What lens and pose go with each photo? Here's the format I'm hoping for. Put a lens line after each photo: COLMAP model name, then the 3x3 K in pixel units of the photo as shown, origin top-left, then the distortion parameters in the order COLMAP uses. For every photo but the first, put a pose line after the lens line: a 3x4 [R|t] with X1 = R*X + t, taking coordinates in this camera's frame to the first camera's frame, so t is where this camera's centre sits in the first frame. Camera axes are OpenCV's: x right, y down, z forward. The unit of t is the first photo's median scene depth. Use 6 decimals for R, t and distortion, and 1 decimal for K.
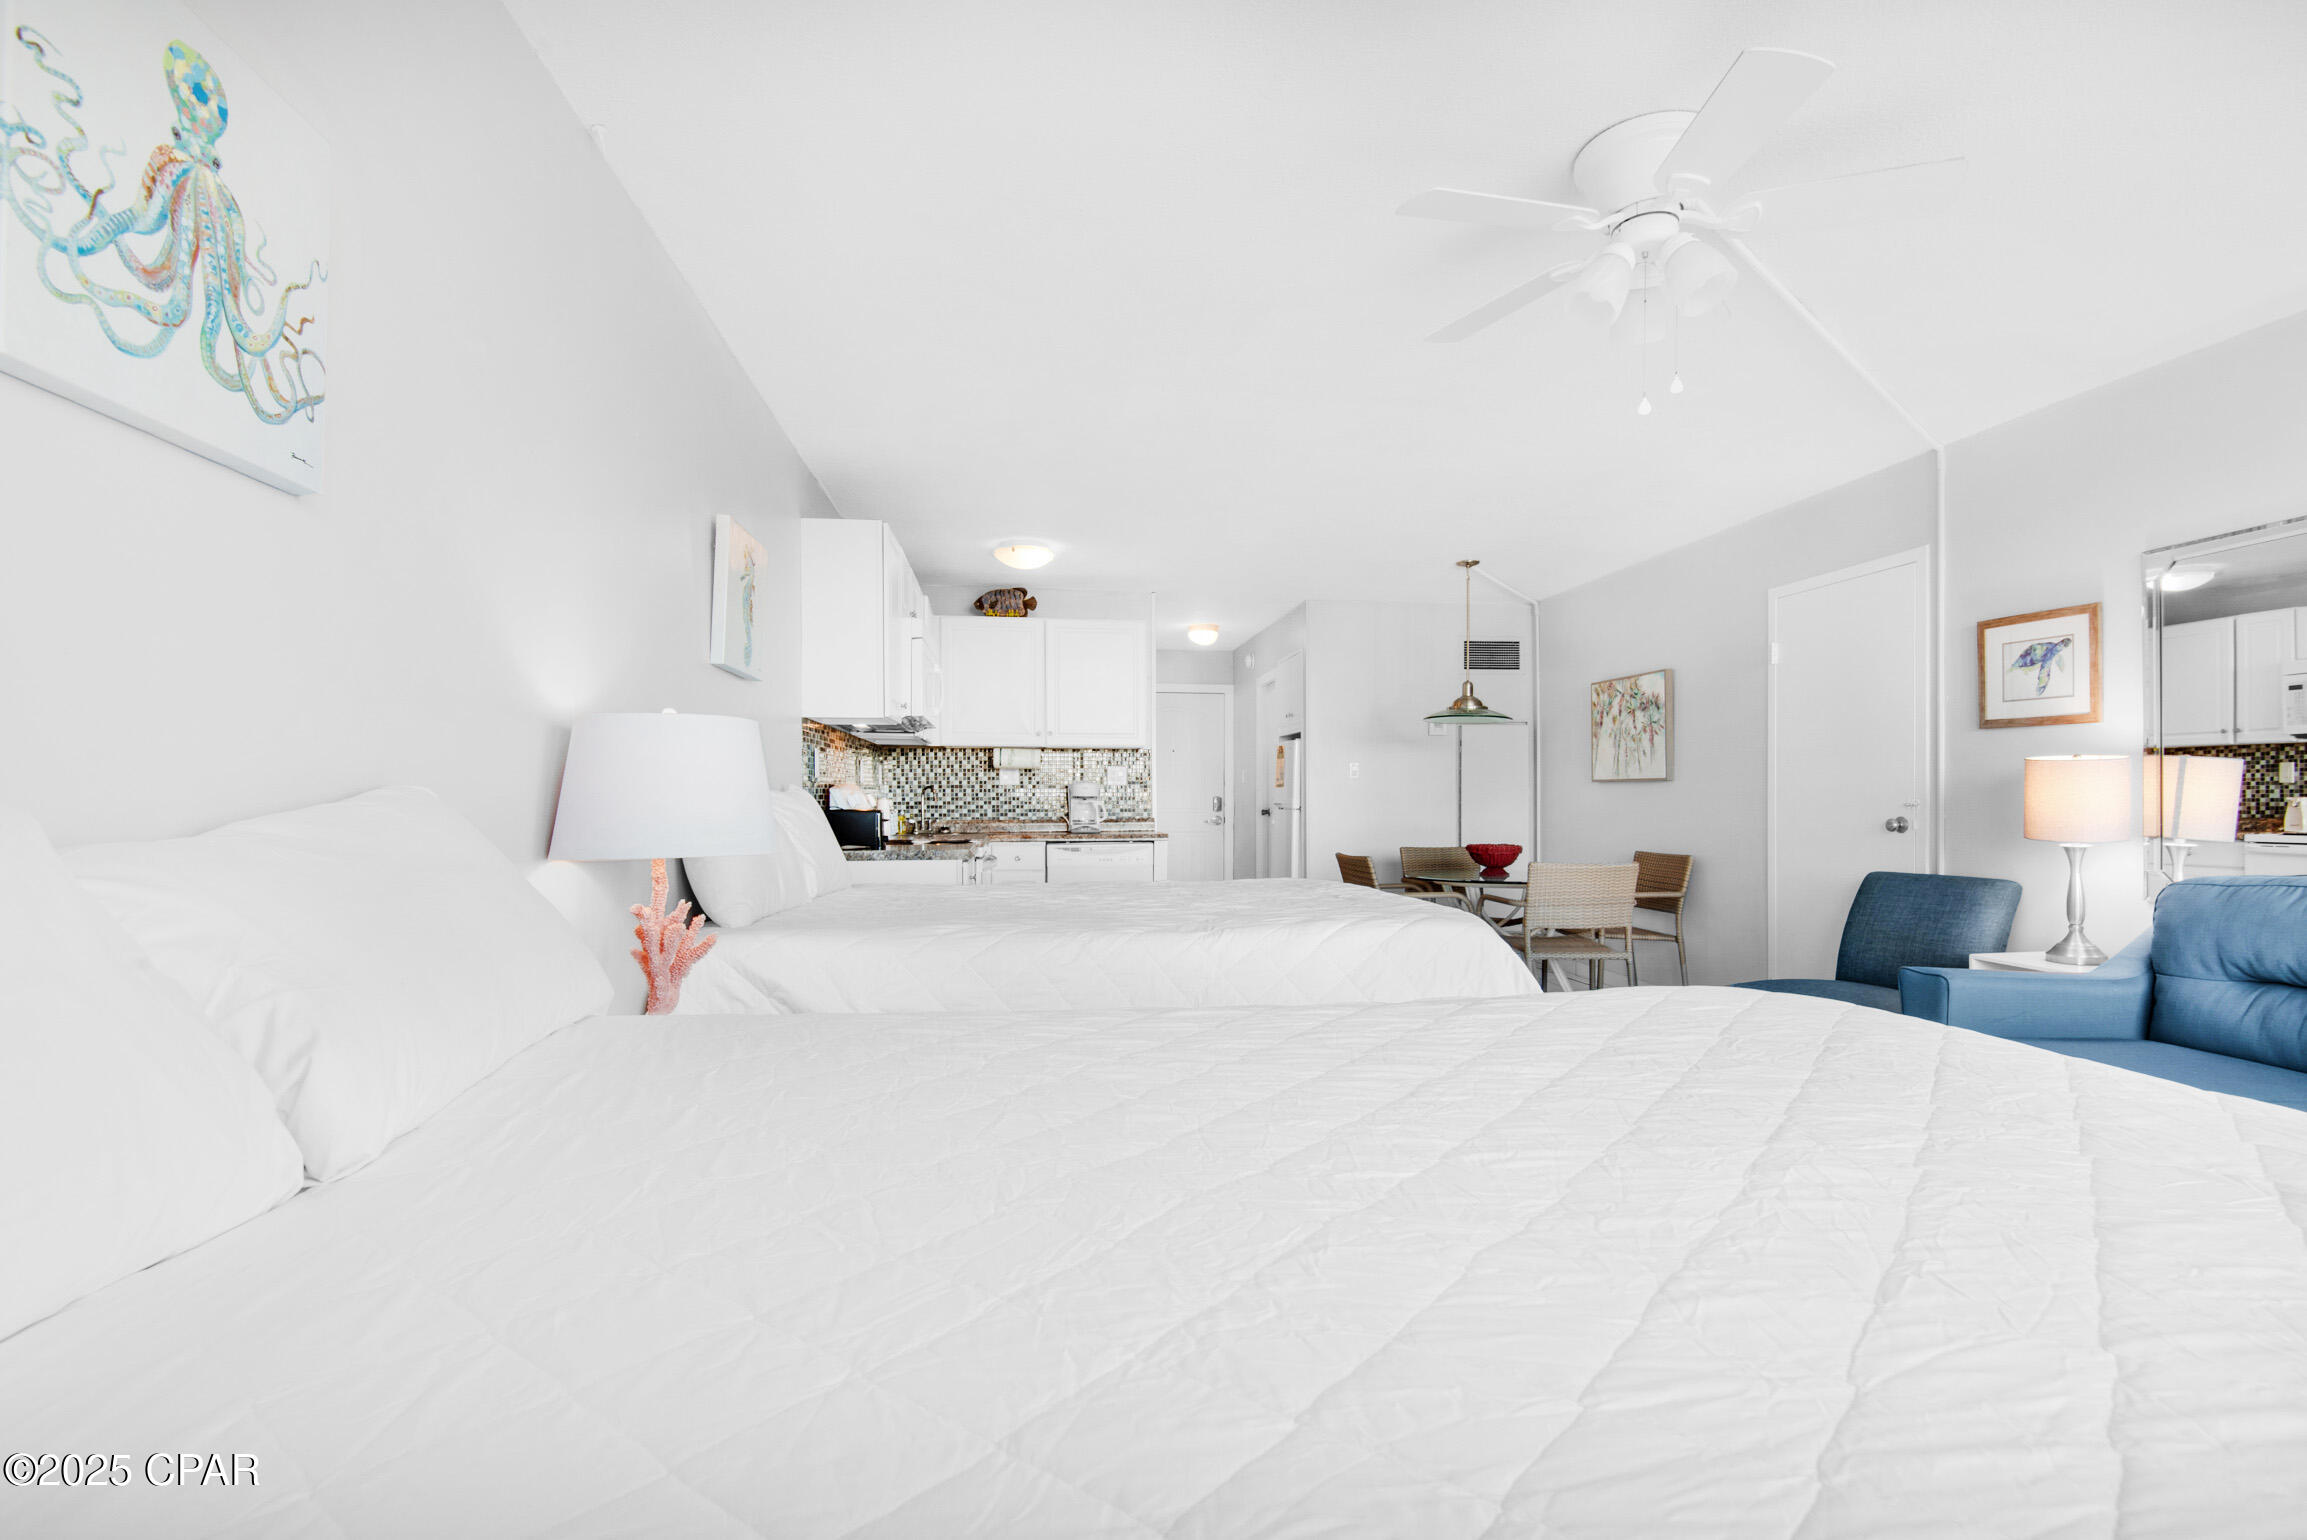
lens RADIAL K [[1050.3, 0, 1155.9], [0, 1050.3, 783.3], [0, 0, 1]] dist [0.012308, -0.007964]
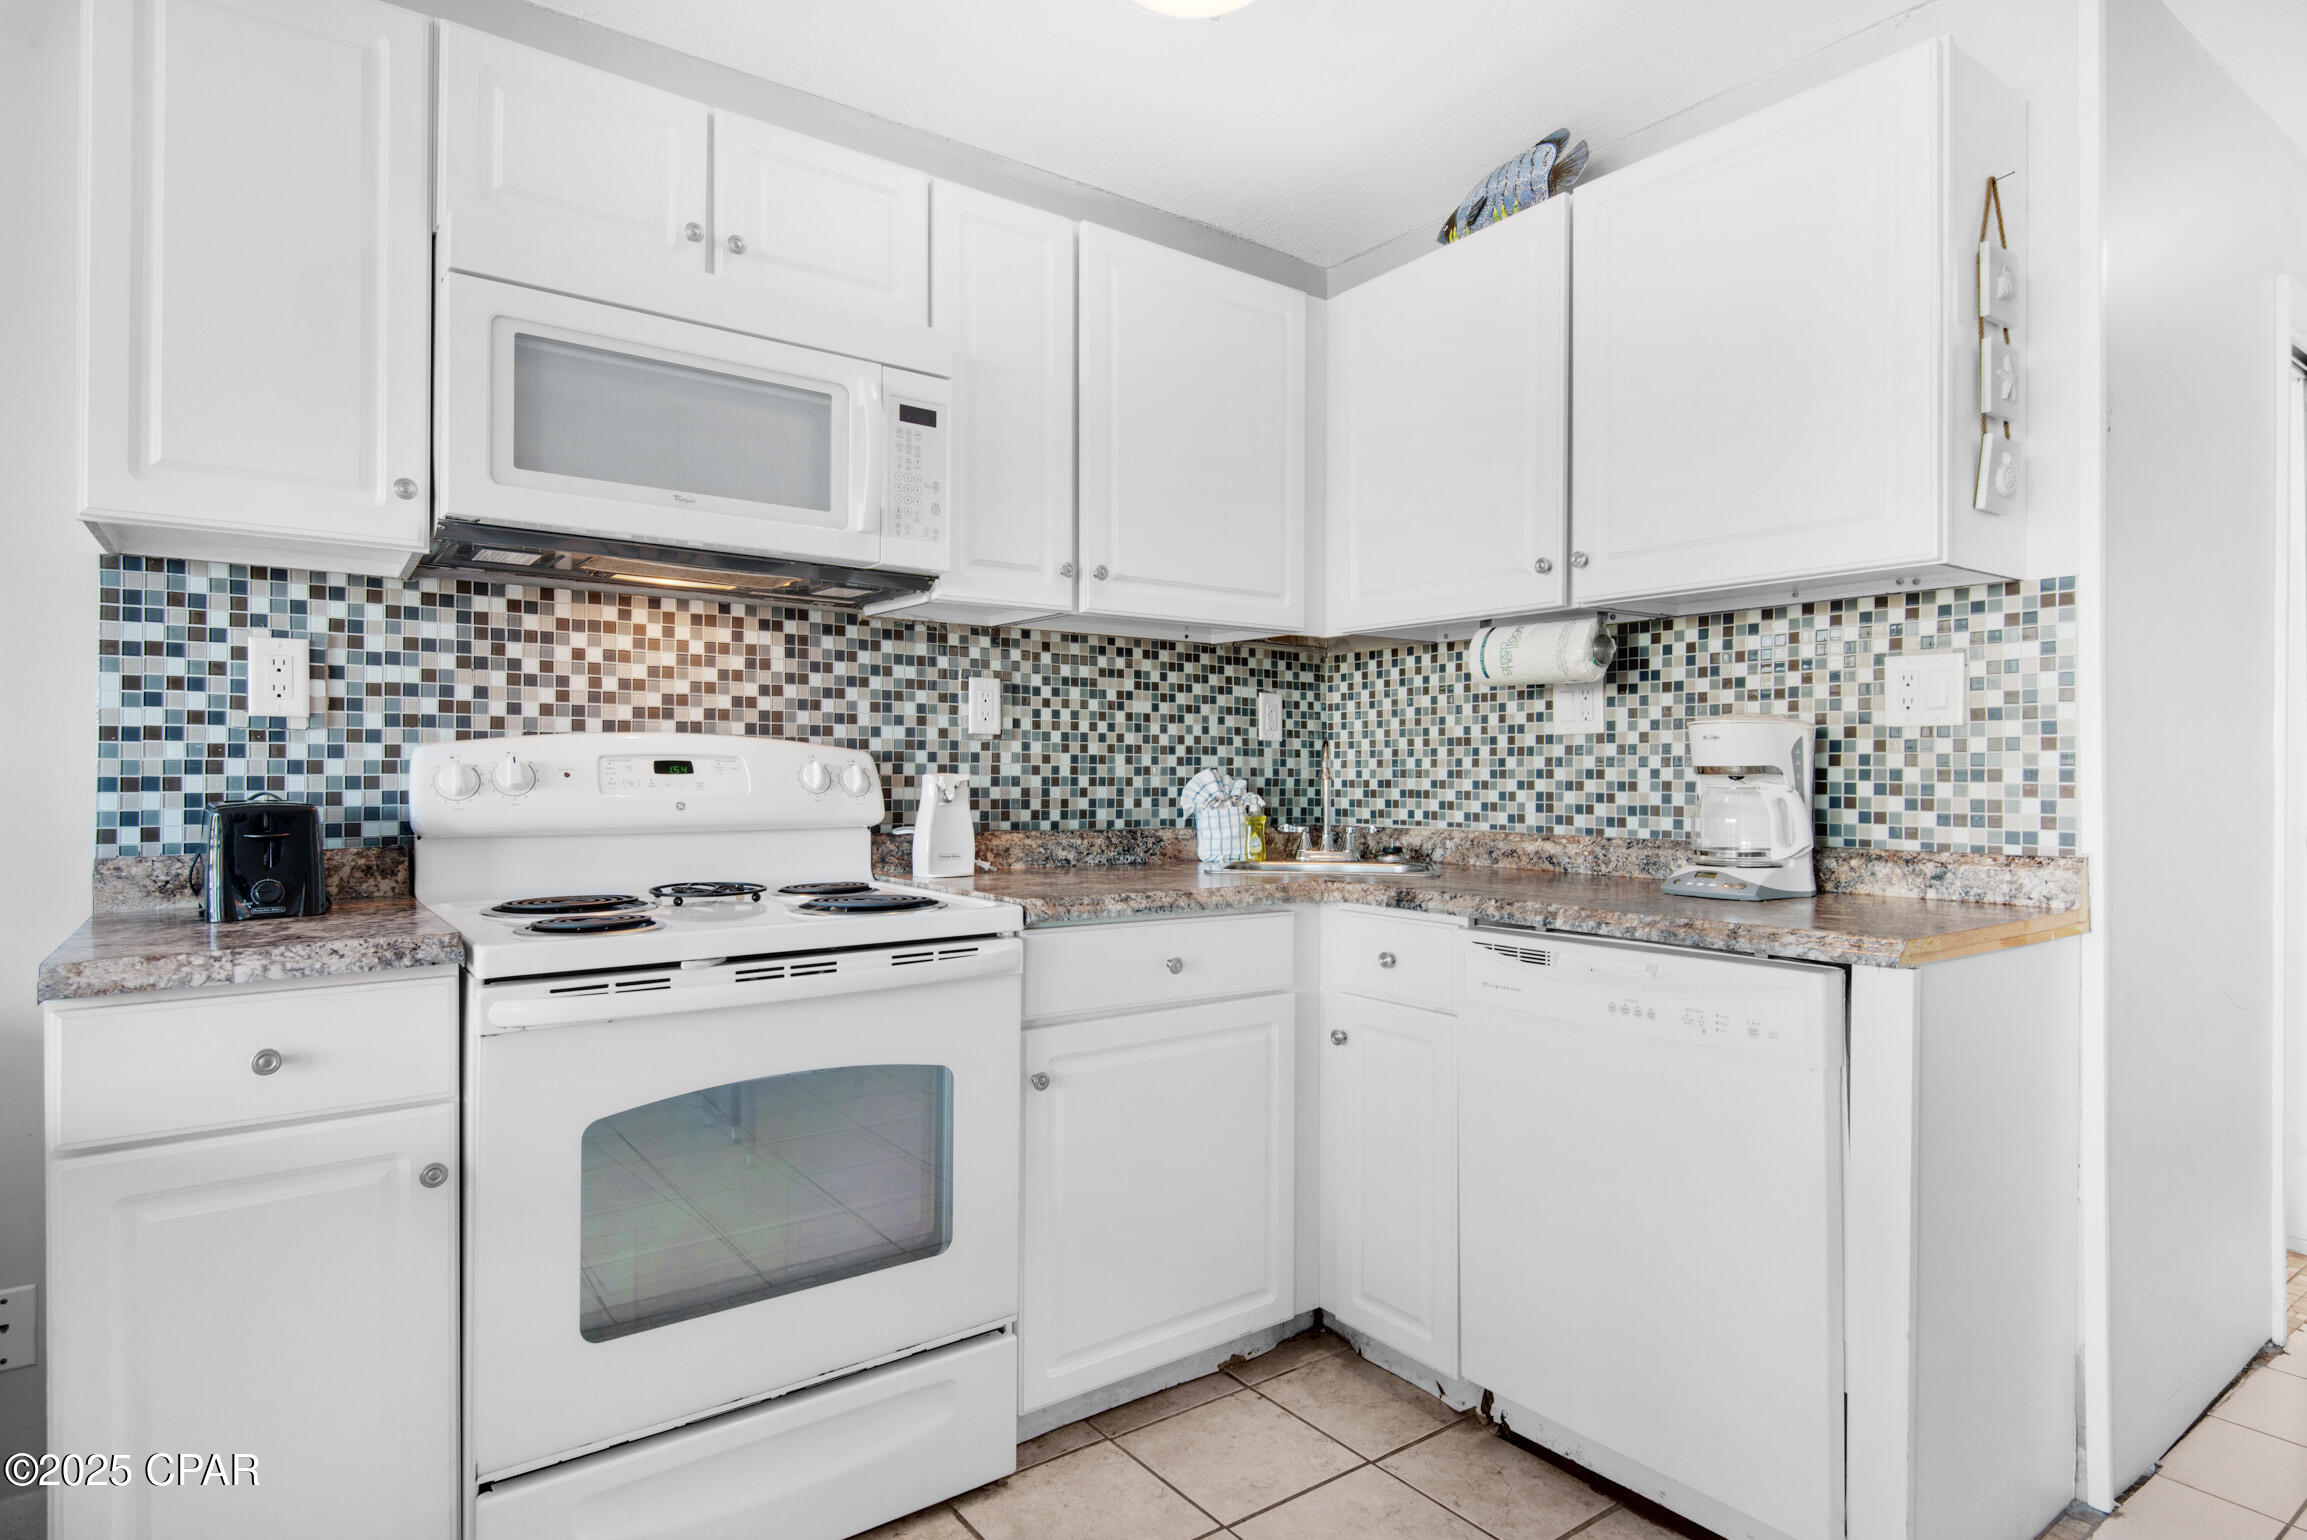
lens RADIAL K [[1250.9, 0, 1157.6], [0, 1250.9, 774.2], [0, 0, 1]] dist [0.018244, -0.002746]
pose [[0.500144, 0.002471, -0.865939, 0.259841], [0.013144, 0.999859, 0.010445, 0.015407], [0.865843, -0.016606, 0.500041, 1.205810]]
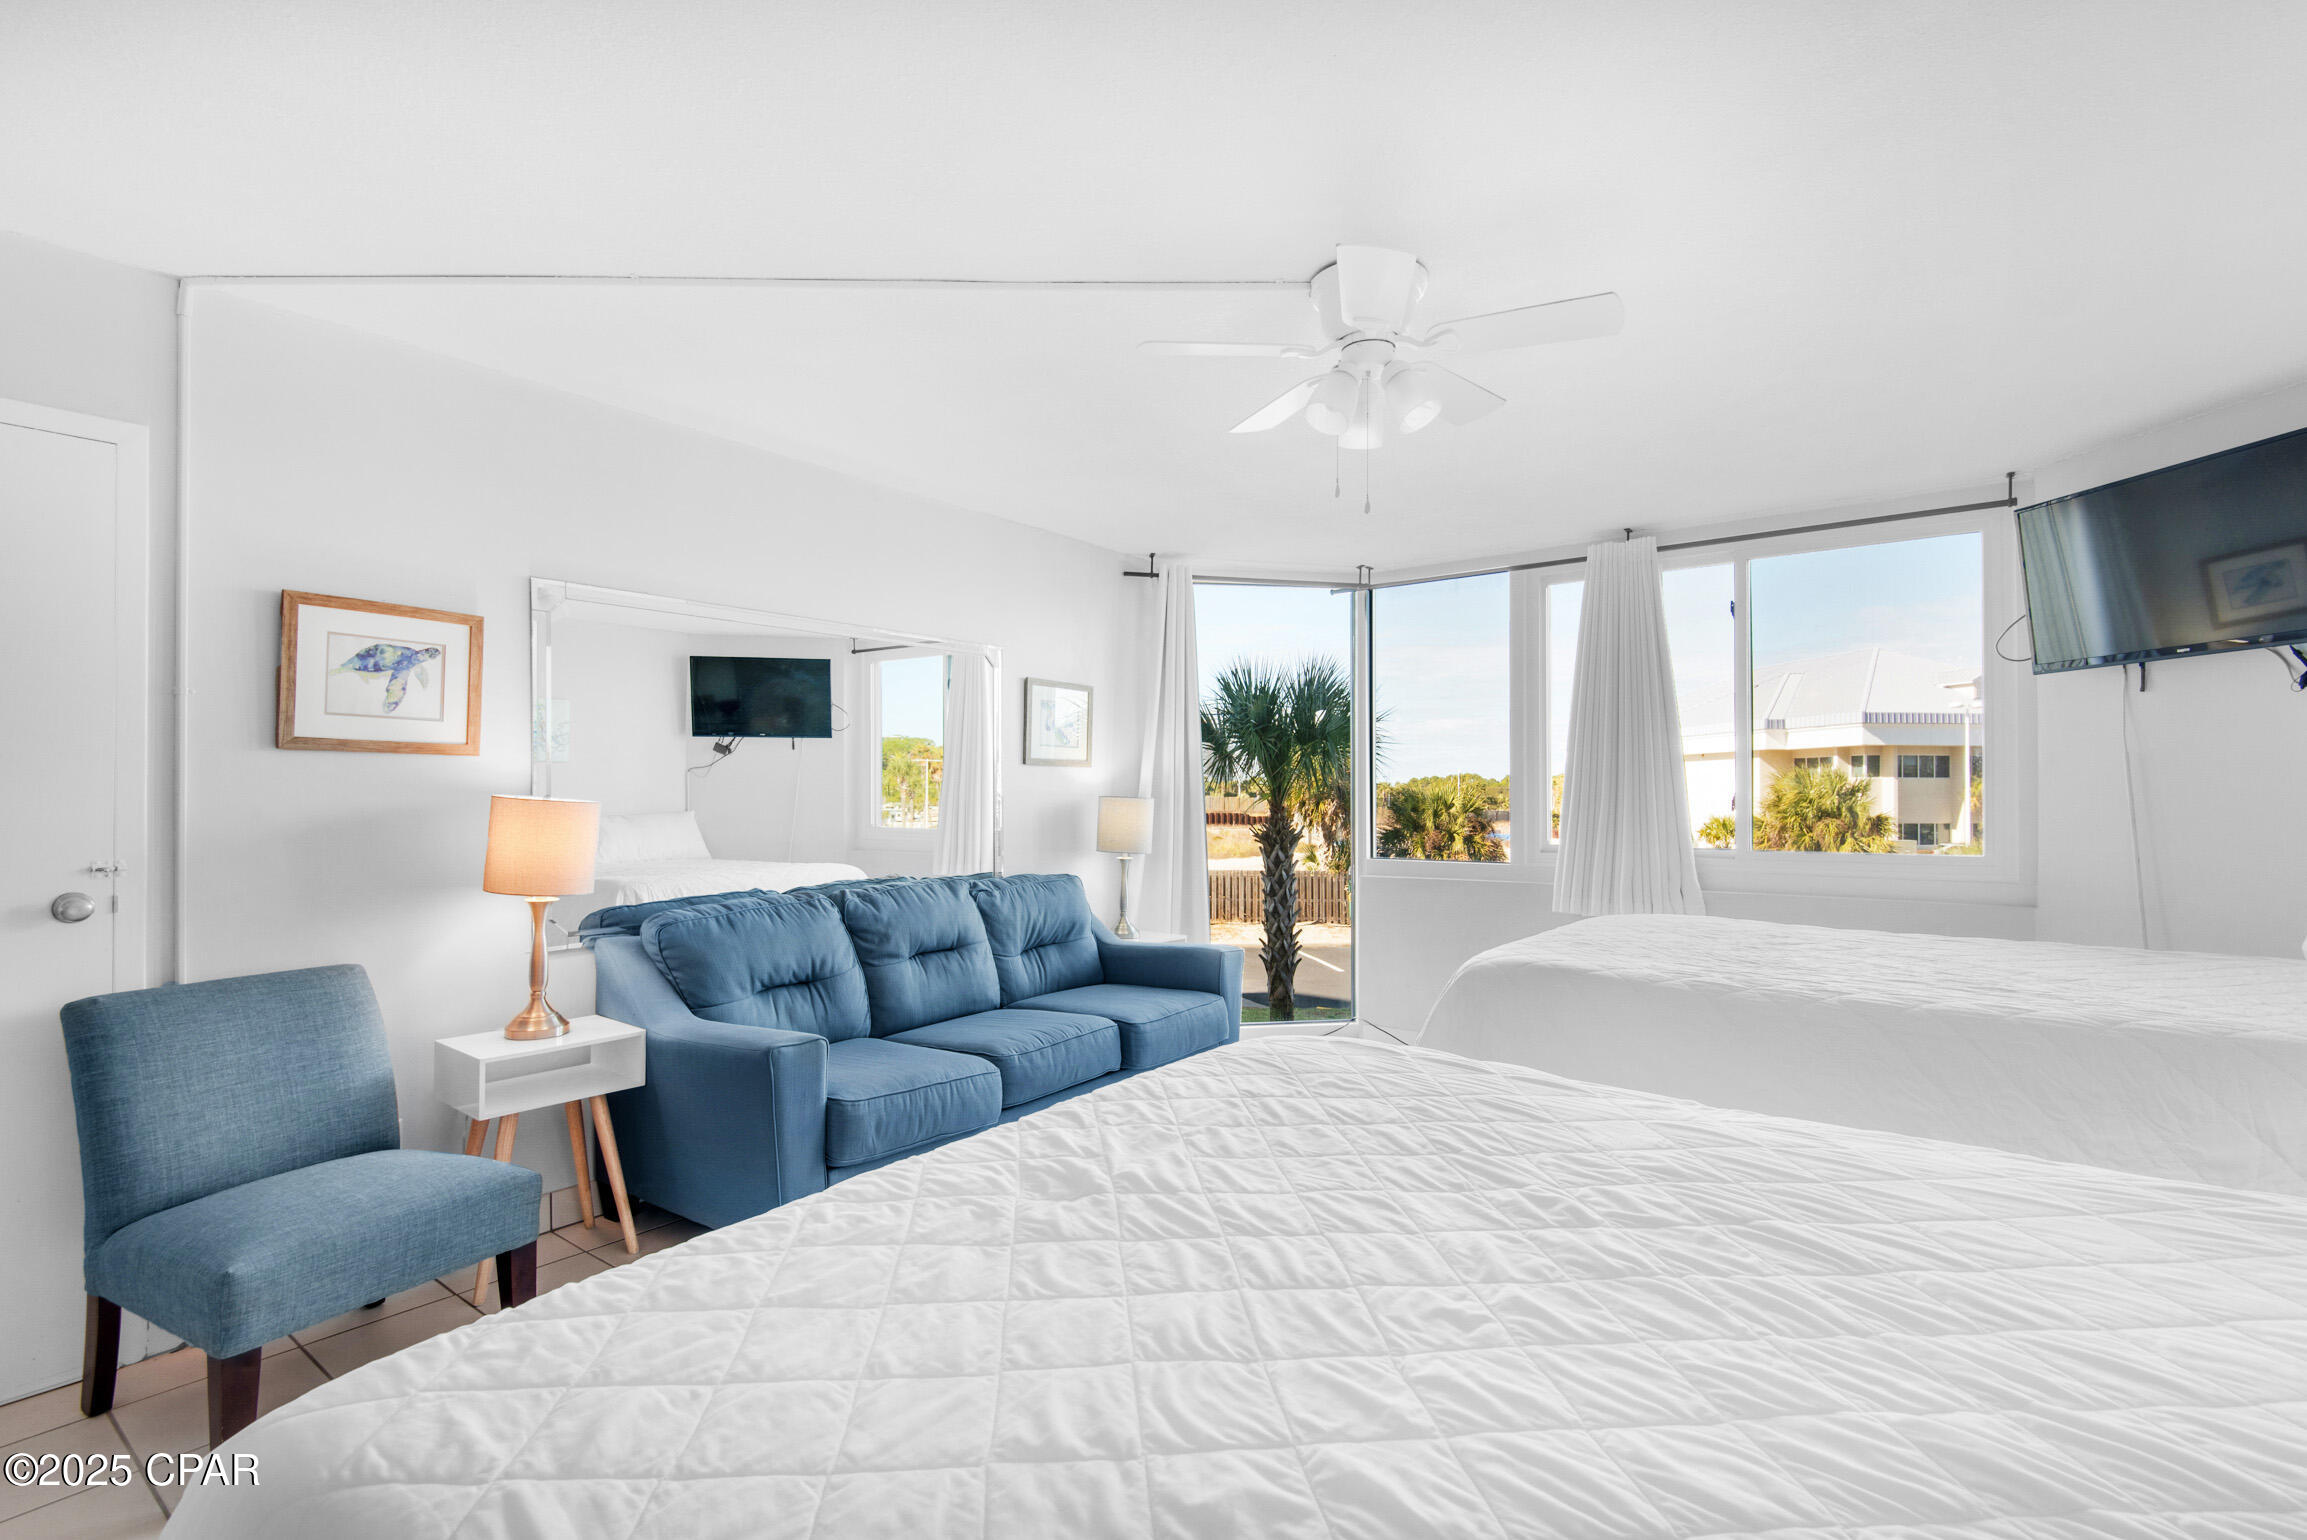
lens RADIAL K [[1050.3, 0, 1200.3], [0, 1050.3, 786.4], [0, 0, 1]] dist [0.012308, -0.007964]
pose [[-0.727947, 0.005304, 0.685613, -0.110435], [-0.009946, 0.999783, -0.018295, -0.021532], [-0.685562, -0.020137, -0.727736, 1.116884]]
